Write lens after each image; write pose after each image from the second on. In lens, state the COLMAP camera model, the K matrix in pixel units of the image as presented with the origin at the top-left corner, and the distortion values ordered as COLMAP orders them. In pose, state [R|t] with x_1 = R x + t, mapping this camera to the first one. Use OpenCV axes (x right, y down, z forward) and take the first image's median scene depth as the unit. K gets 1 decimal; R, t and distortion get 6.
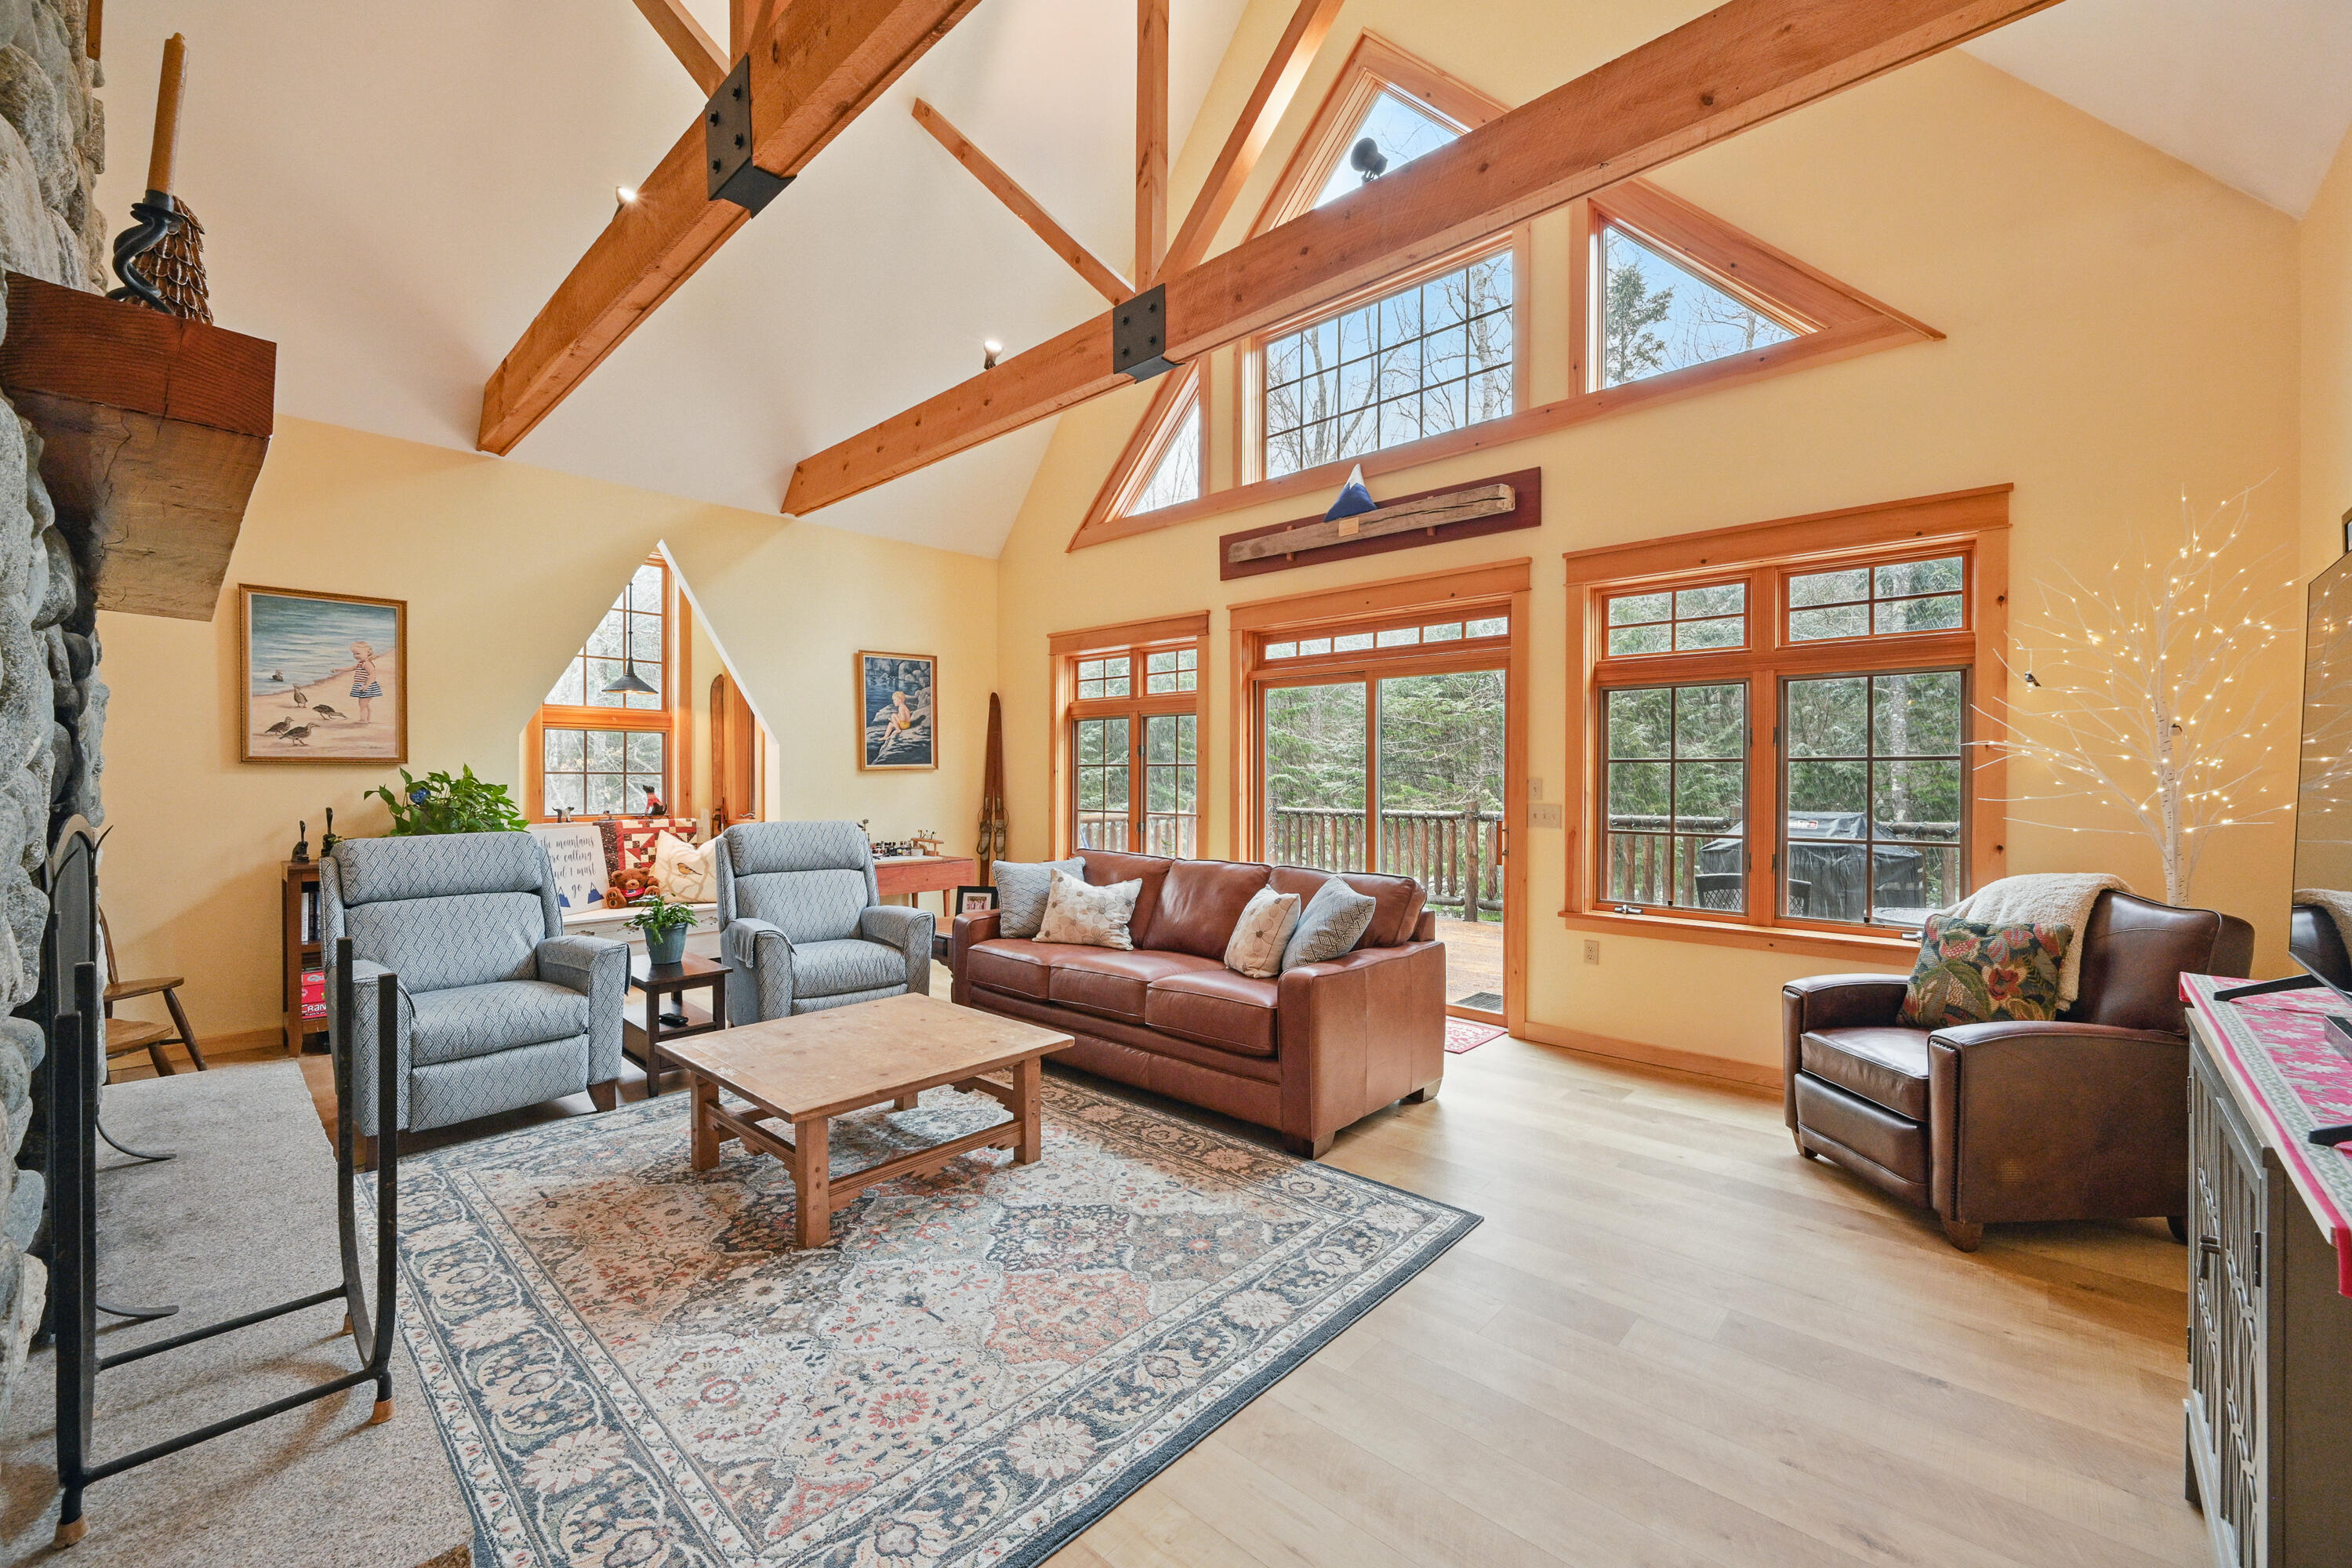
lens RADIAL K [[951.8, 0, 1175.2], [0, 951.8, 780.3], [0, 0, 1]] dist [-0.000349, -0.000030]
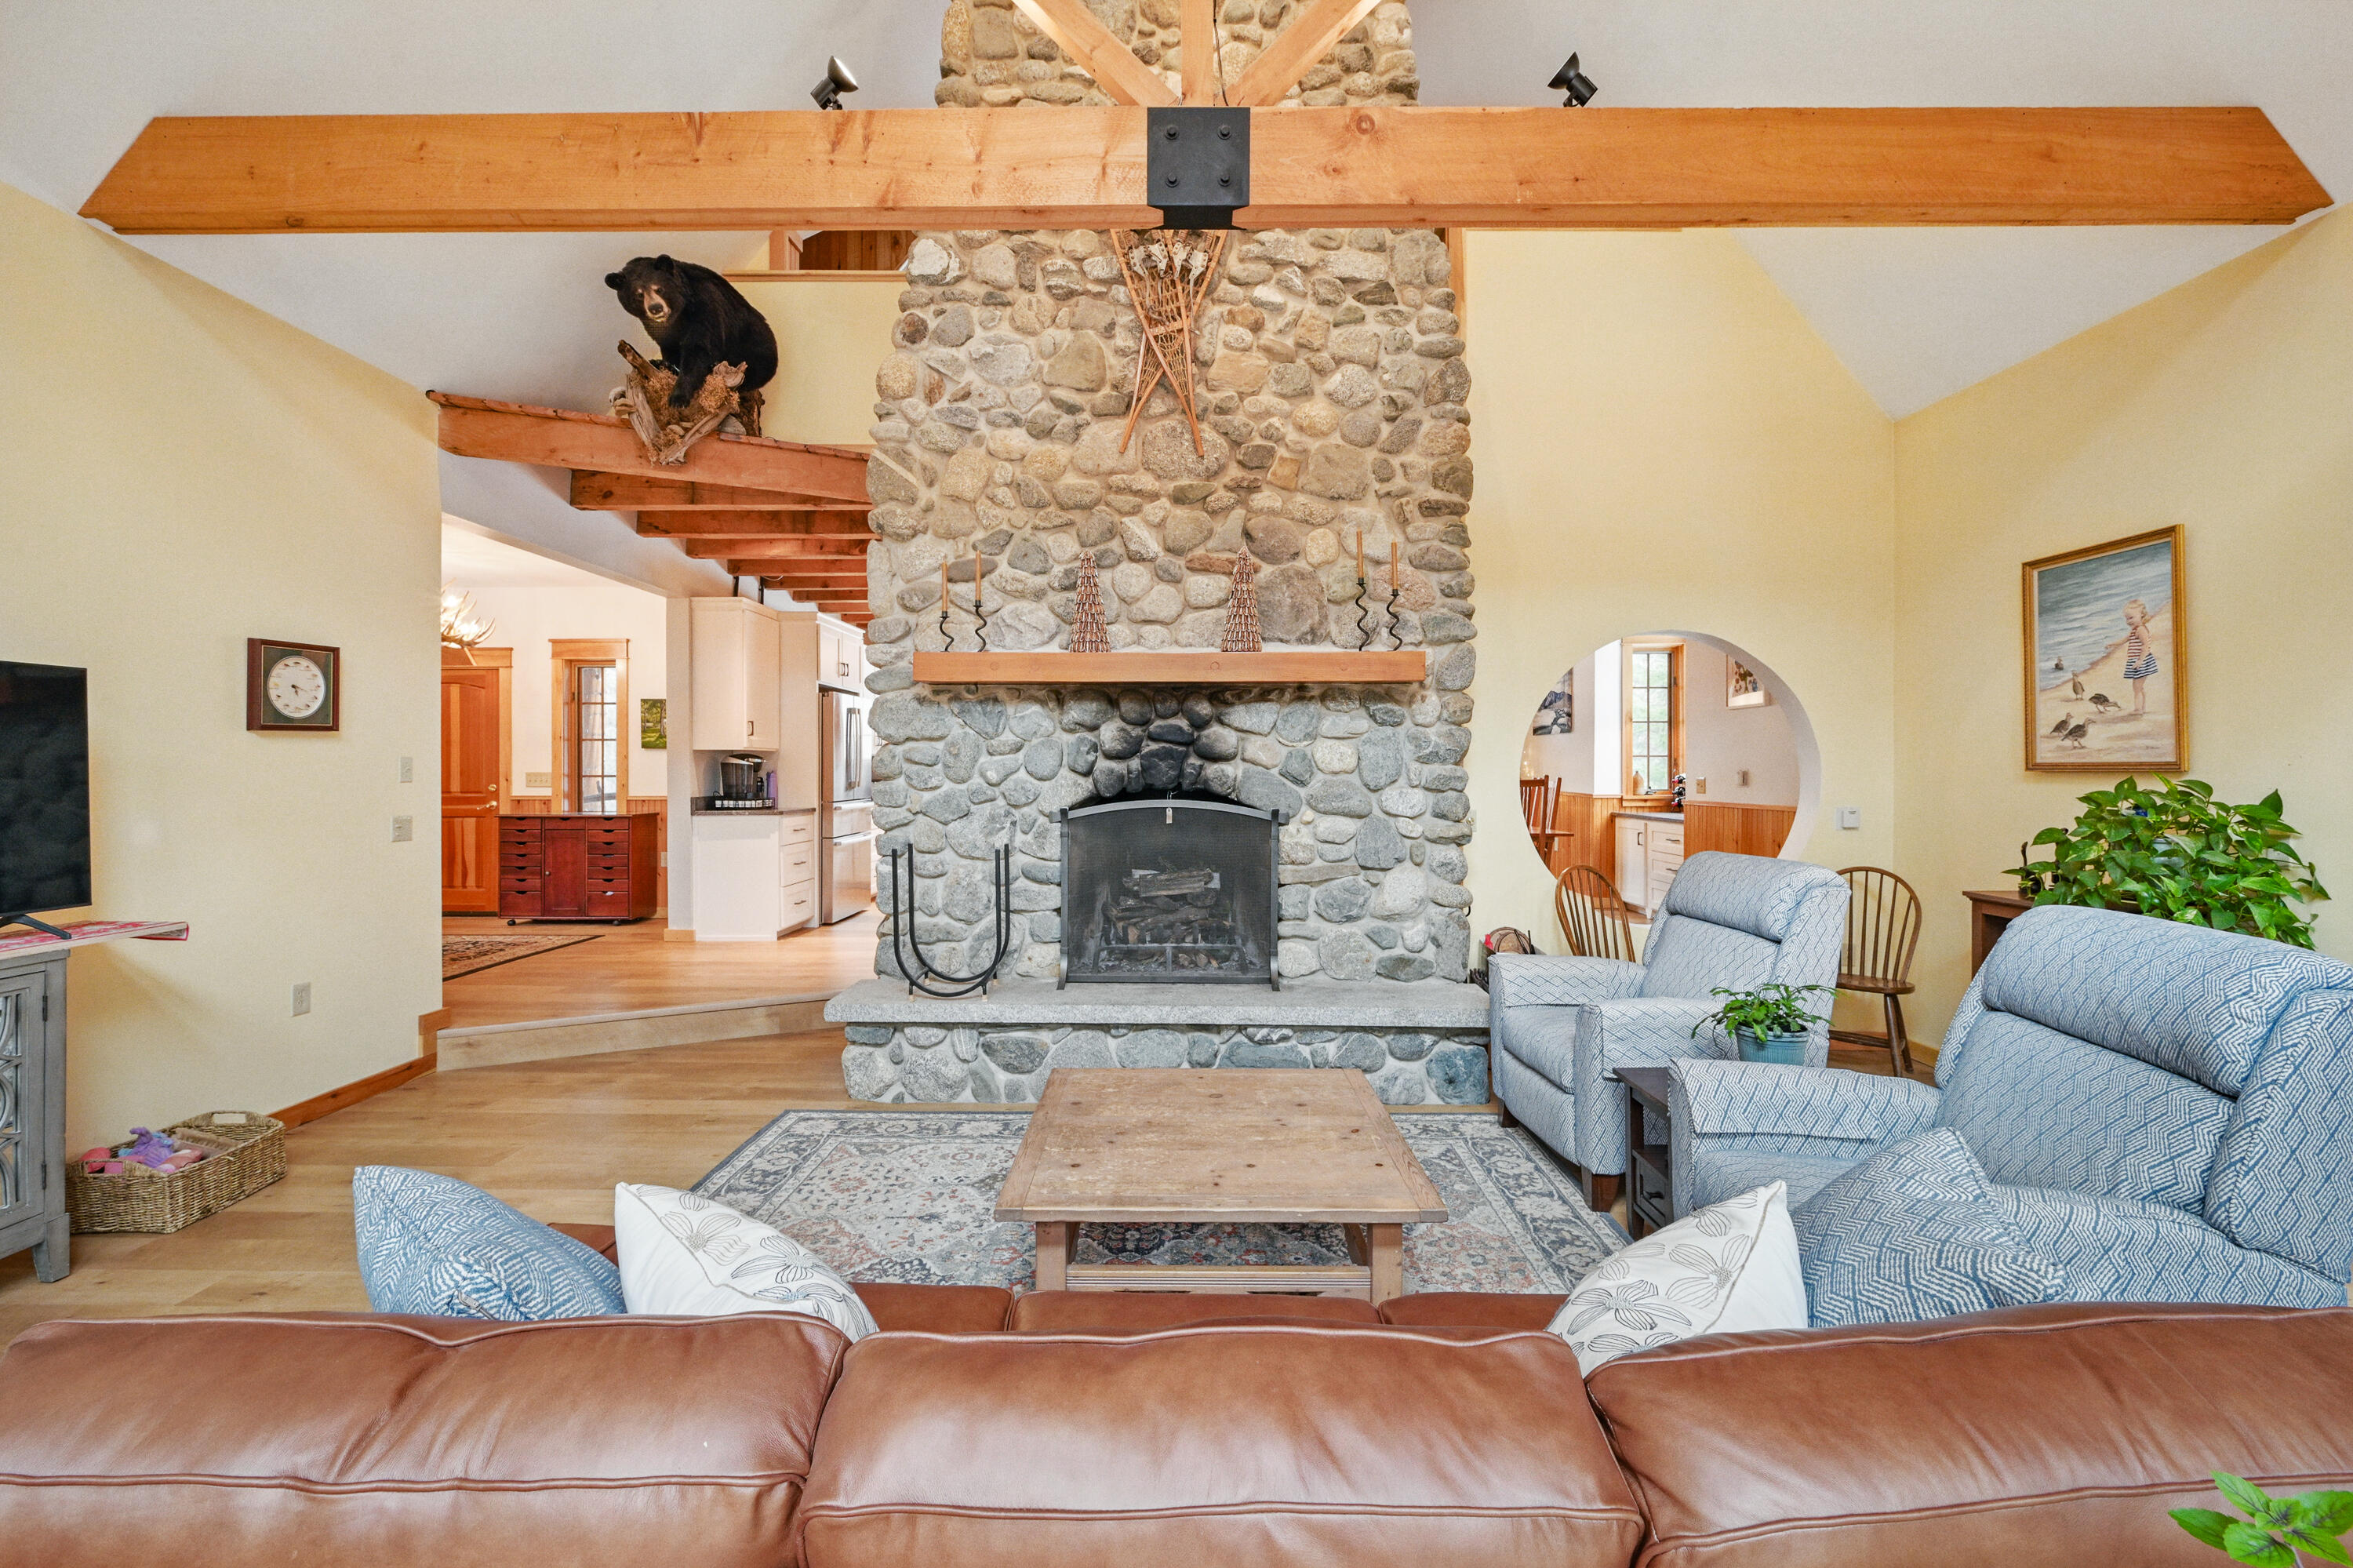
lens RADIAL K [[958.7, 0, 1179.1], [0, 958.7, 769.5], [0, 0, 1]] dist [0.000455, 0.000078]
pose [[-0.736618, 0.001445, -0.676307, 0.167586], [-0.003249, 0.999979, 0.005676, -0.021389], [0.676301, 0.006379, -0.736598, 1.098511]]
